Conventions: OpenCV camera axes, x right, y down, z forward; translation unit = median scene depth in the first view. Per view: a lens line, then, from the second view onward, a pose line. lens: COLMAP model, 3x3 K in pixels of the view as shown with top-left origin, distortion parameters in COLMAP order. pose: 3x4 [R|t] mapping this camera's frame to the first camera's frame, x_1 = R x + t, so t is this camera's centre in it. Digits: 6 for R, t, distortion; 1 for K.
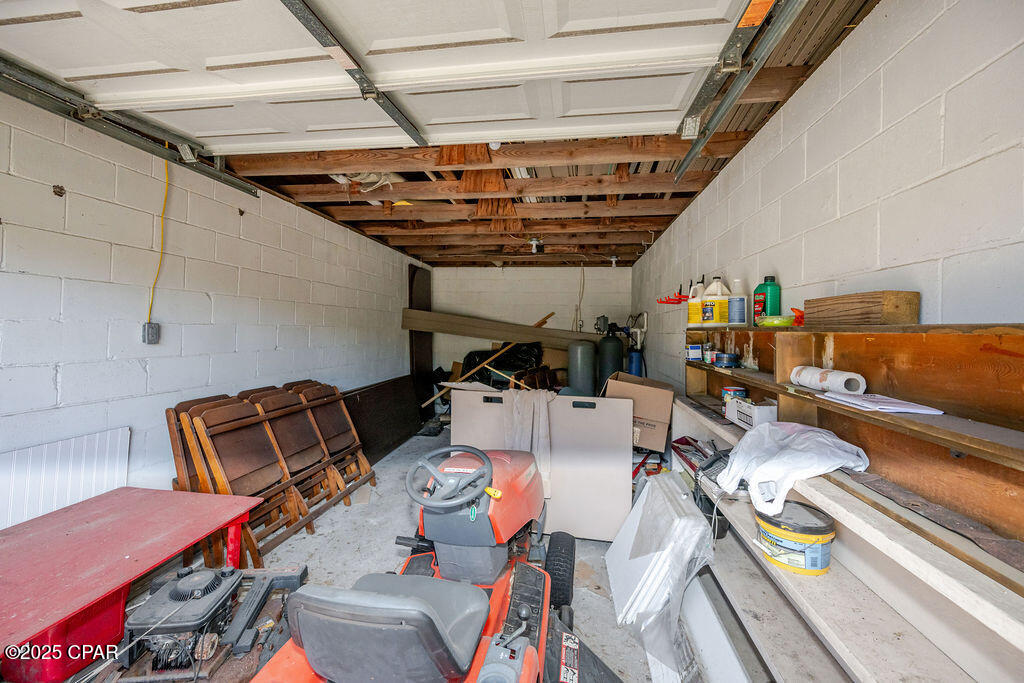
lens RADIAL K [[440.8, 0, 507.0], [0, 440.8, 320.2], [0, 0, 1]] dist [0.010725, -0.000205]
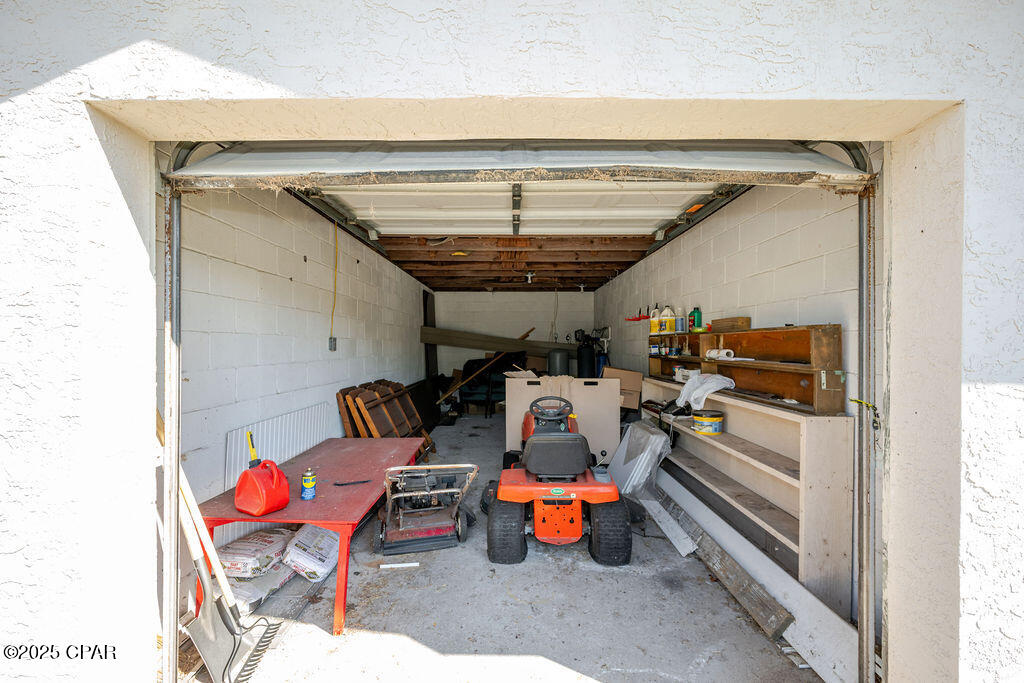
lens RADIAL K [[440.8, 0, 511.8], [0, 440.8, 342.1], [0, 0, 1]] dist [0.010725, -0.000205]
pose [[0.988027, -0.019557, 0.153035, -0.376544], [0.017431, 0.999732, 0.015221, 0.008505], [-0.153292, -0.012371, 0.988104, -0.592723]]
